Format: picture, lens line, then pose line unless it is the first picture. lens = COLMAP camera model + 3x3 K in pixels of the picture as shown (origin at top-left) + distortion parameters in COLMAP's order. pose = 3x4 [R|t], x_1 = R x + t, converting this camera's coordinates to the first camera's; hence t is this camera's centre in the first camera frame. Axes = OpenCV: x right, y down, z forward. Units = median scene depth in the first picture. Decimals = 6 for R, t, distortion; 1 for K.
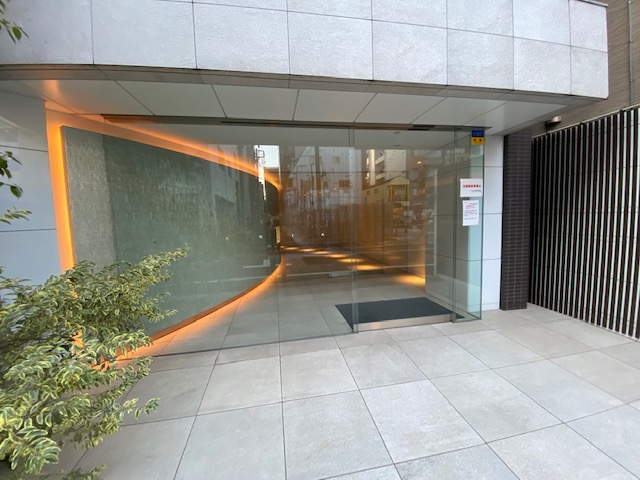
lens RADIAL K [[257.5, 0, 320.0], [0, 257.5, 240.0], [0, 0, 1]] dist [0.016246, -0.018752]
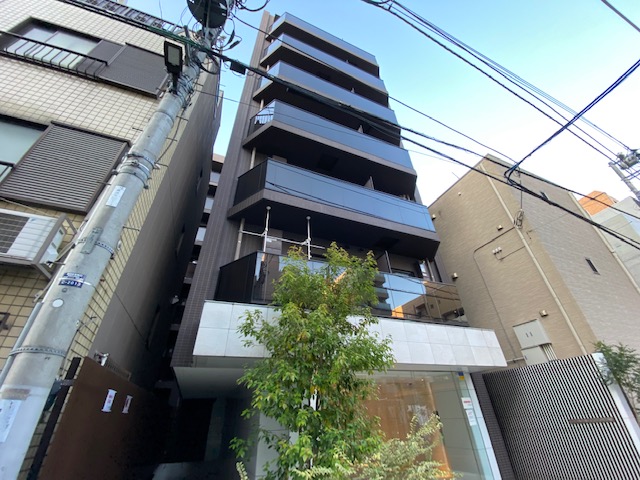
lens RADIAL K [[257.5, 0, 320.0], [0, 257.5, 240.0], [0, 0, 1]] dist [0.016246, -0.018752]
pose [[0.976270, 0.121210, 0.179456, -0.988114], [0.019015, 0.777501, -0.628595, 0.051304], [-0.215720, 0.617091, 0.756746, -1.001092]]
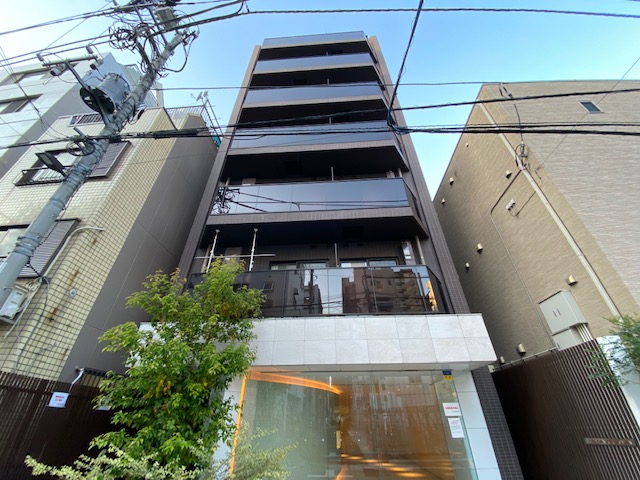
lens RADIAL K [[257.5, 0, 320.0], [0, 257.5, 240.0], [0, 0, 1]] dist [0.016246, -0.018752]
pose [[0.969898, -0.112923, -0.215744, 0.237319], [-0.048052, 0.779801, -0.624180, 0.017982], [0.238722, 0.615758, 0.750902, -0.985634]]
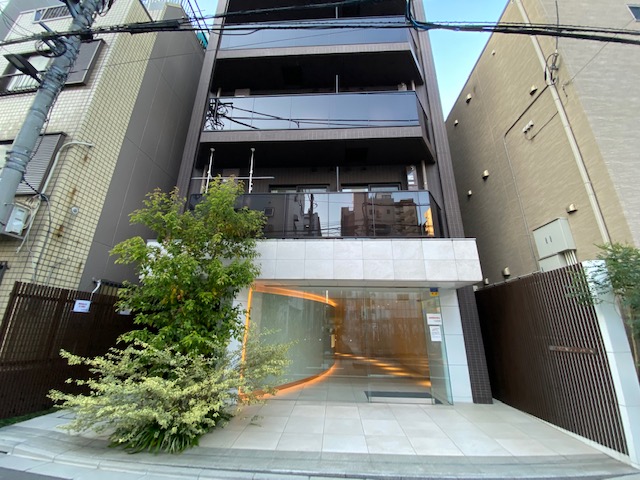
lens RADIAL K [[257.5, 0, 320.0], [0, 257.5, 240.0], [0, 0, 1]] dist [0.016246, -0.018752]
pose [[0.971690, -0.029058, -0.234466, 0.229118], [-0.065825, 0.919816, -0.386789, 0.041349], [0.226905, 0.391273, 0.891863, -0.966830]]
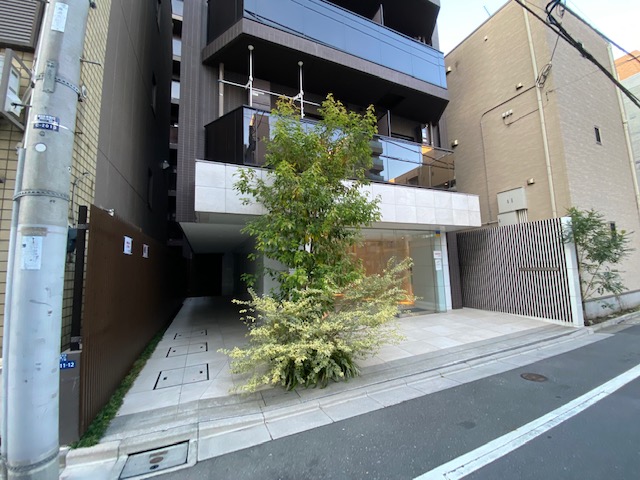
lens RADIAL K [[257.5, 0, 320.0], [0, 257.5, 240.0], [0, 0, 1]] dist [0.016246, -0.018752]
pose [[0.970519, 0.028591, 0.239322, -0.984395], [0.018271, 0.981355, -0.191333, 0.098236], [-0.240330, 0.190065, 0.951902, -0.980306]]
